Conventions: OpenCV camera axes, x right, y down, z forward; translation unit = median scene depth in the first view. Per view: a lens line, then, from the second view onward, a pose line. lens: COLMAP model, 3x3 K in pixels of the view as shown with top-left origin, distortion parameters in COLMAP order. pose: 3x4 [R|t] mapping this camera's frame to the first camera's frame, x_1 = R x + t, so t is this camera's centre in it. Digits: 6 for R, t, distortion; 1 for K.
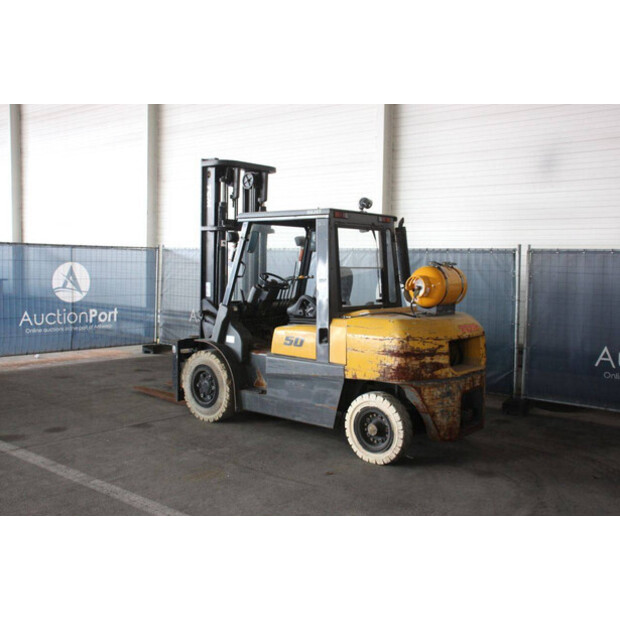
lens RADIAL K [[662.2, 0, 310.0], [0, 662.2, 310.0], [0, 0, 1]] dist [-0.024704, -0.001865]
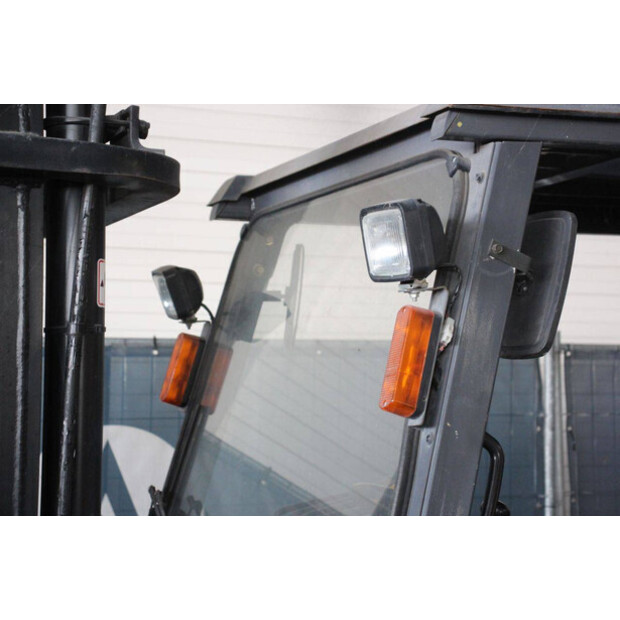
lens RADIAL K [[1355.9, 0, 310.0], [0, 1355.9, 310.0], [0, 0, 1]] dist [0.263309, -0.009305]
pose [[0.458063, 0.029405, 0.888433, -0.408985], [0.075207, 0.994587, -0.071693, -0.085246], [-0.885733, 0.099656, 0.453372, 0.980212]]
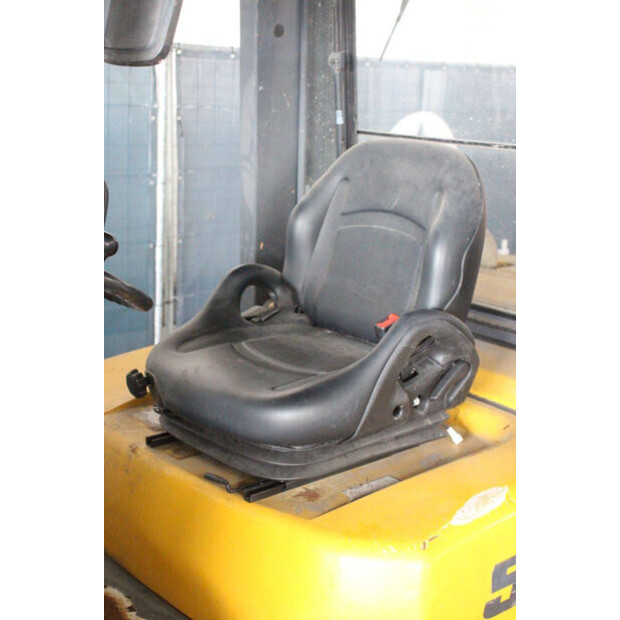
lens RADIAL K [[959.0, 0, 310.0], [0, 959.0, 310.0], [0, 0, 1]] dist [-0.008763, 0.892100]
pose [[0.154607, -0.244026, 0.957365, -0.276368], [0.034697, 0.969760, 0.241582, -0.091409], [-0.987367, -0.004132, 0.158398, 1.022039]]
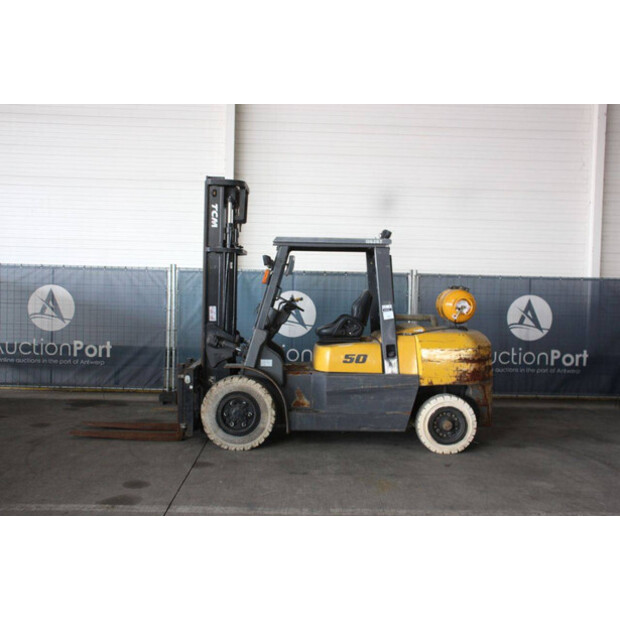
lens RADIAL K [[699.8, 0, 310.0], [0, 699.8, 310.0], [0, 0, 1]] dist [-0.020114, 0.024425]
pose [[0.752140, -0.024465, 0.658549, -0.838599], [0.039494, 0.999188, -0.007987, -0.026379], [-0.657818, 0.032016, 0.752496, 0.181740]]
